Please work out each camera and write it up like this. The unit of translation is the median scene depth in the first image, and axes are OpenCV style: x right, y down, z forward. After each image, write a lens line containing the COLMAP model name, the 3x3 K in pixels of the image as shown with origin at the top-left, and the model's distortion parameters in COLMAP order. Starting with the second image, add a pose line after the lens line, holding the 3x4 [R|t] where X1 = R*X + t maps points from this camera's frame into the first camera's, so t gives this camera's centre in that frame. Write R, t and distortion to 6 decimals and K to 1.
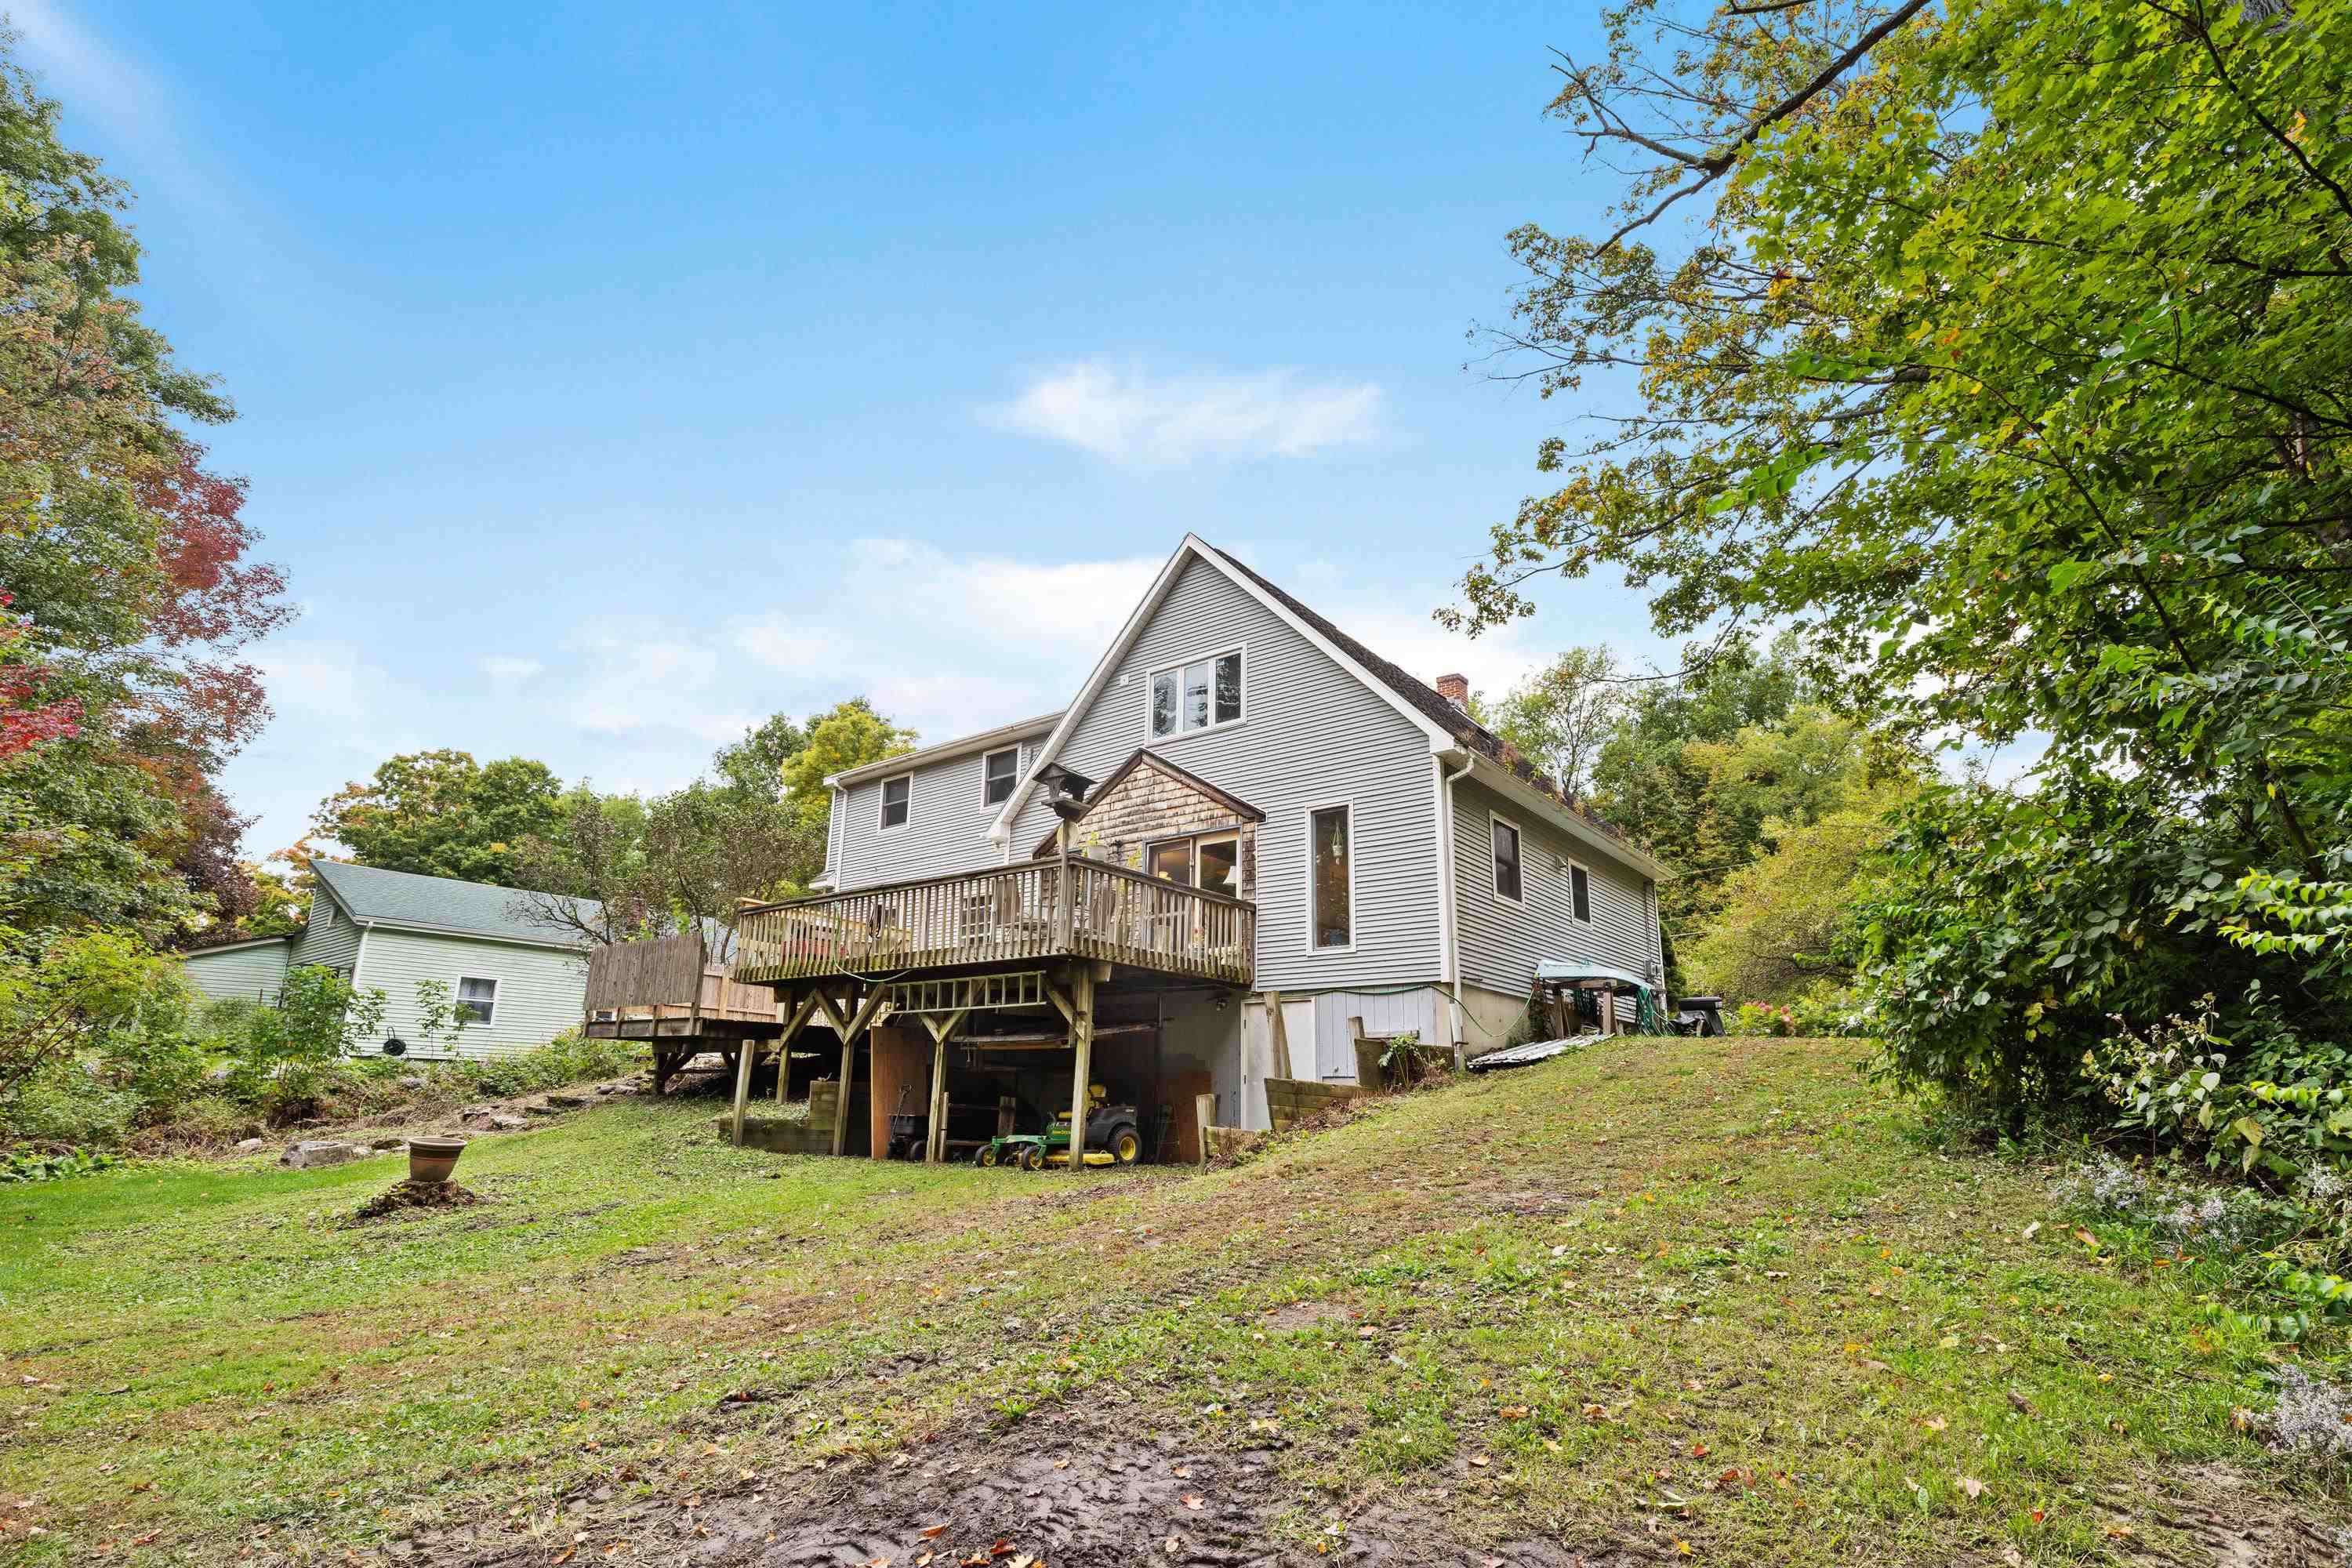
lens RADIAL K [[1075.2, 0, 1171.2], [0, 1075.2, 776.9], [0, 0, 1]] dist [-0.027444, 0.011787]
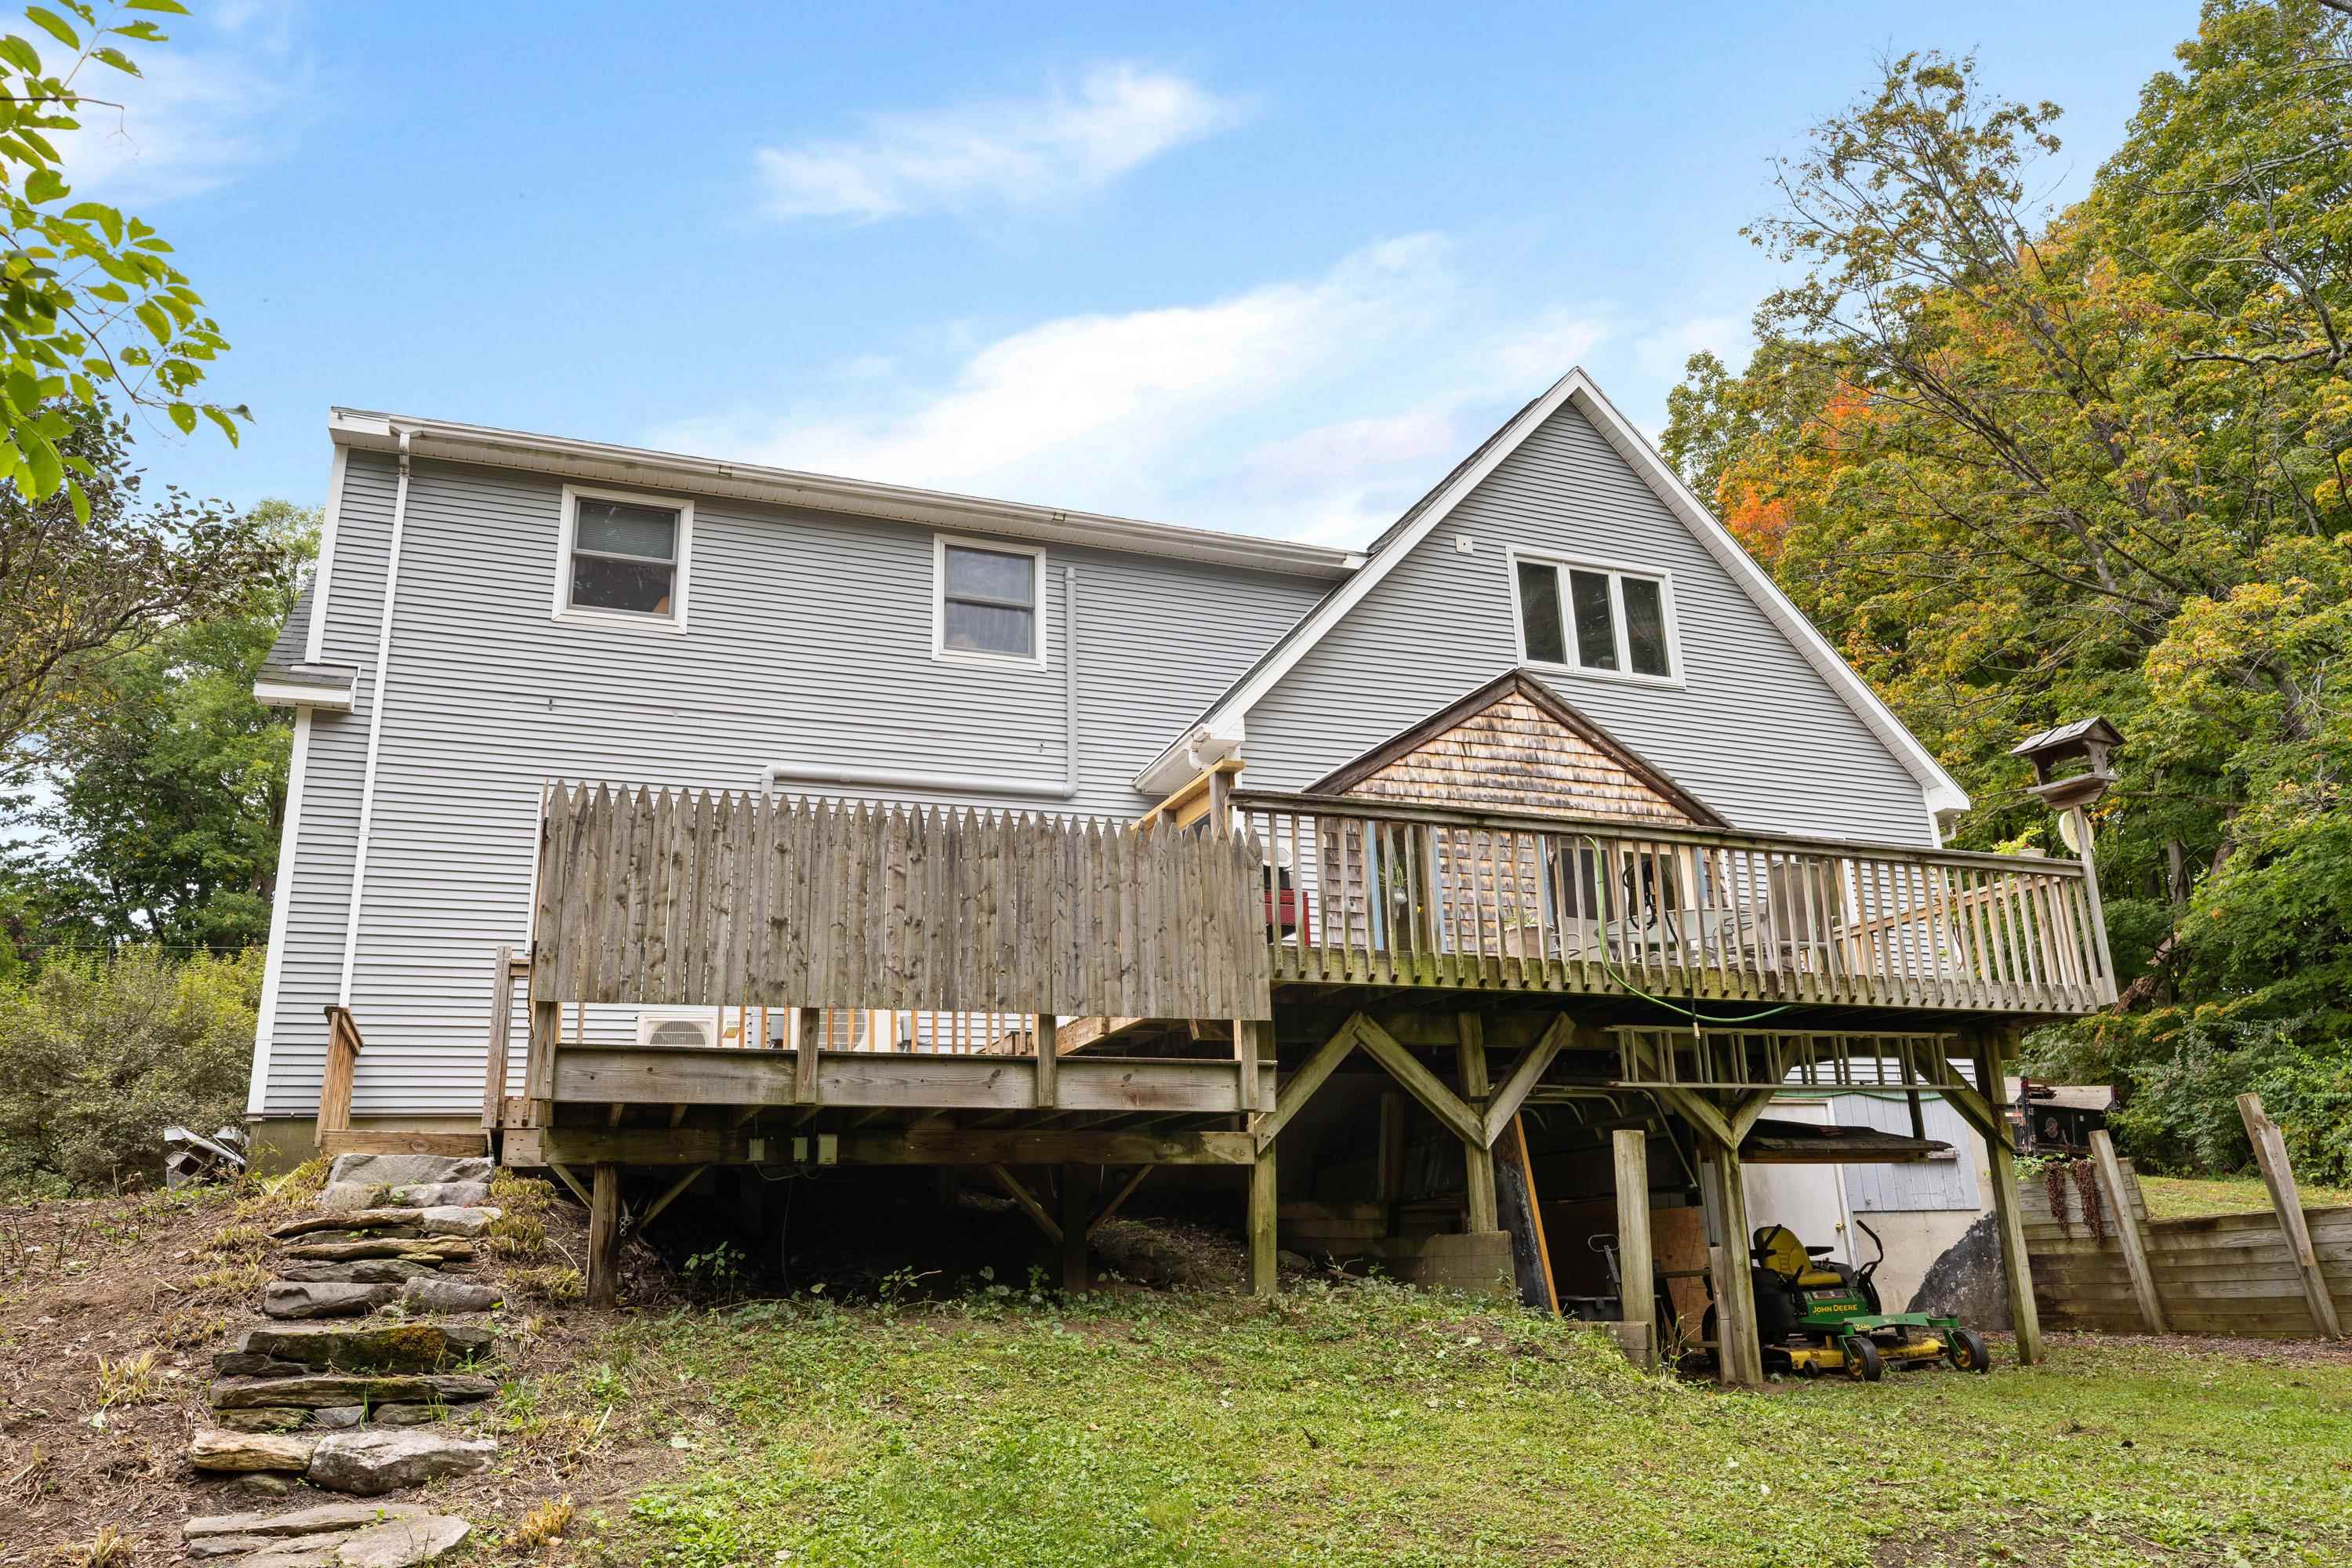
lens RADIAL K [[1513.5, 0, 1176.0], [0, 1513.5, 784.0], [0, 0, 1]] dist [-0.003822, -0.000470]
pose [[0.532507, 0.219175, 0.817556, -0.824972], [-0.216350, 0.969052, -0.118871, 0.181521], [-0.818308, -0.113579, 0.563446, 0.676434]]
